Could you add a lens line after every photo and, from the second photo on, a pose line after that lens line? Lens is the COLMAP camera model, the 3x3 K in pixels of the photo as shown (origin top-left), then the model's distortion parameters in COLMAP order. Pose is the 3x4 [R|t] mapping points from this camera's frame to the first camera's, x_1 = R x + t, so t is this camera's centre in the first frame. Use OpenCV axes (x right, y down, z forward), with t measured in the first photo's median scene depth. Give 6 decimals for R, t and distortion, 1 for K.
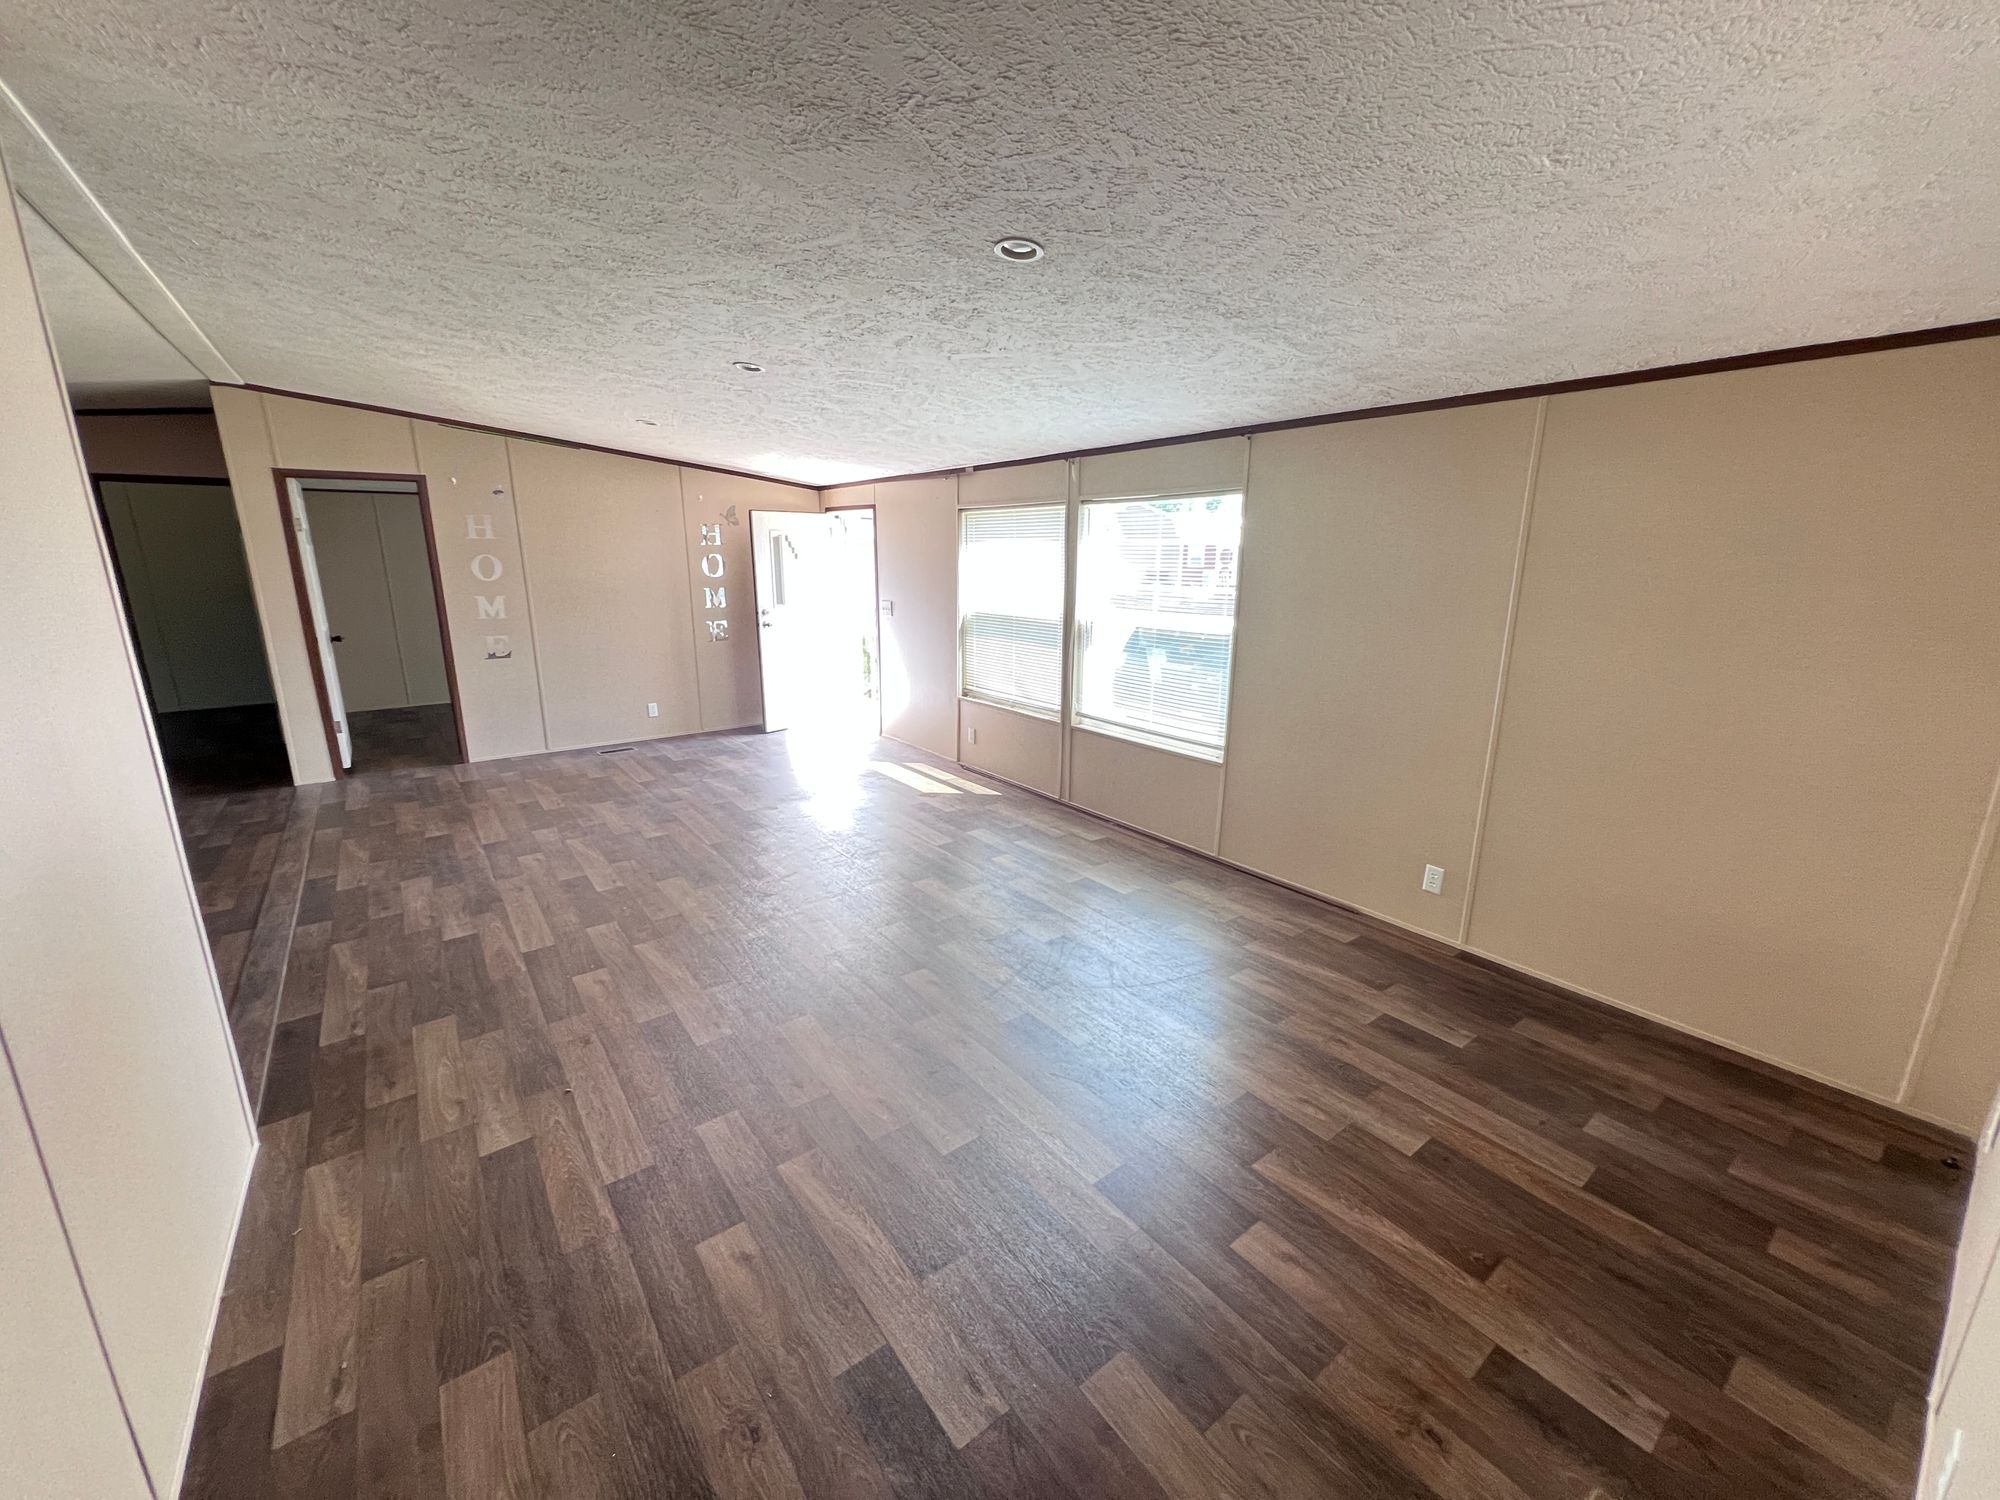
lens RADIAL K [[804.7, 0, 1000.0], [0, 804.7, 750.0], [0, 0, 1]] dist [0.001801, 0.000138]
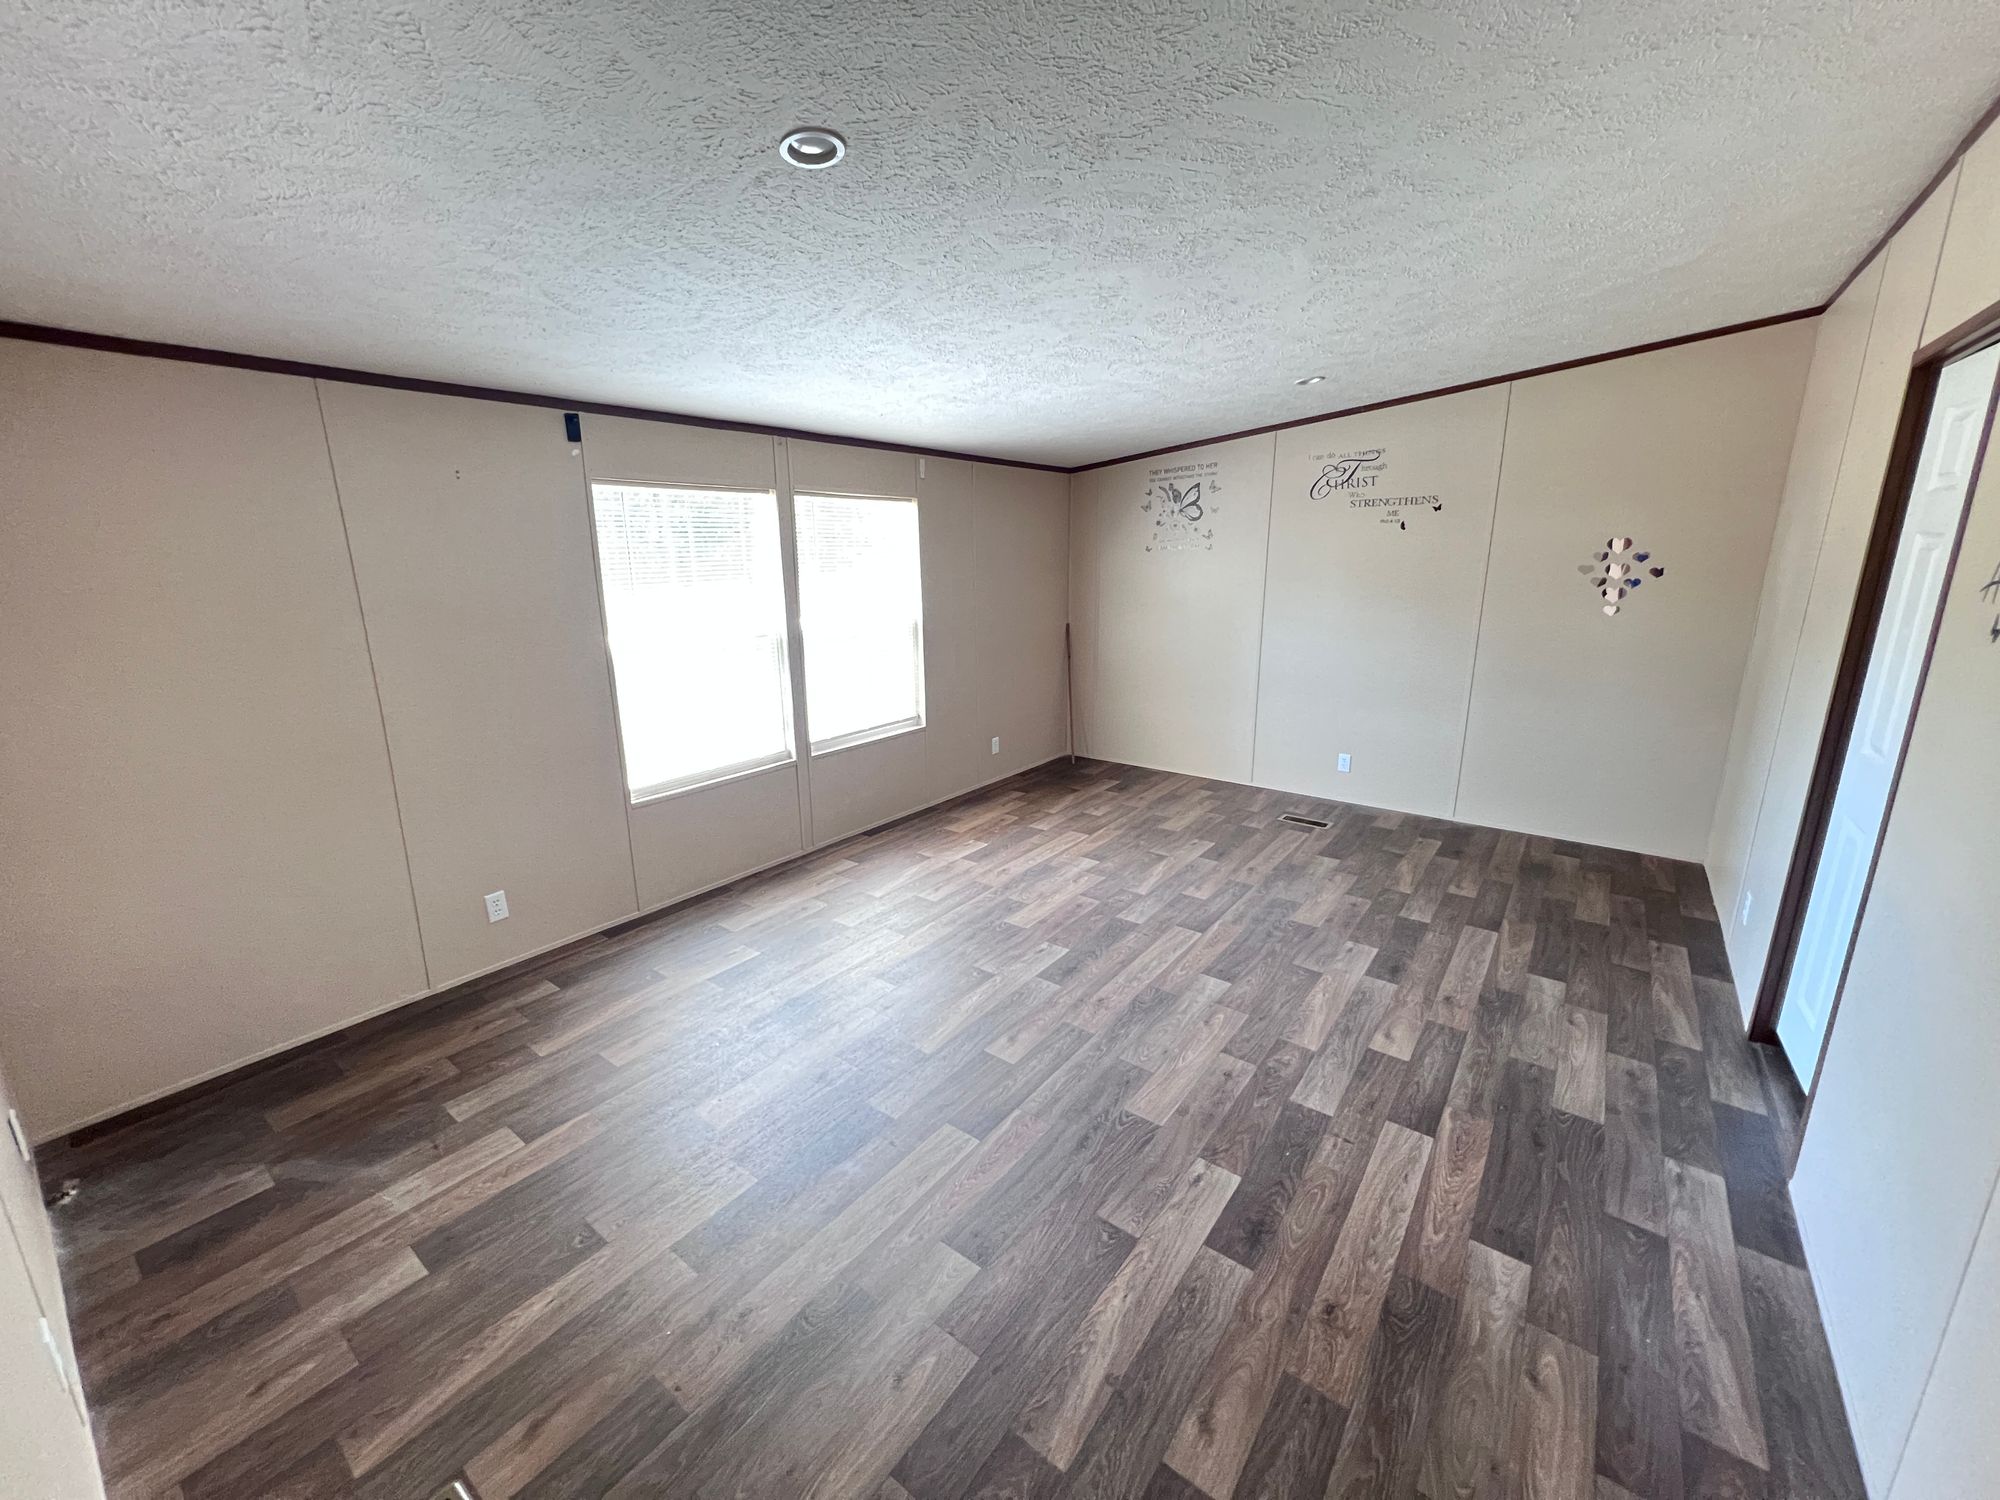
lens RADIAL K [[798.7, 0, 1035.7], [0, 798.7, 711.1], [0, 0, 1]] dist [0.007465, 0.000282]
pose [[-0.299113, -0.191297, 0.934846, -1.037692], [0.235928, 0.934455, 0.266705, -0.333352], [-0.924591, 0.300331, -0.234376, 1.339176]]
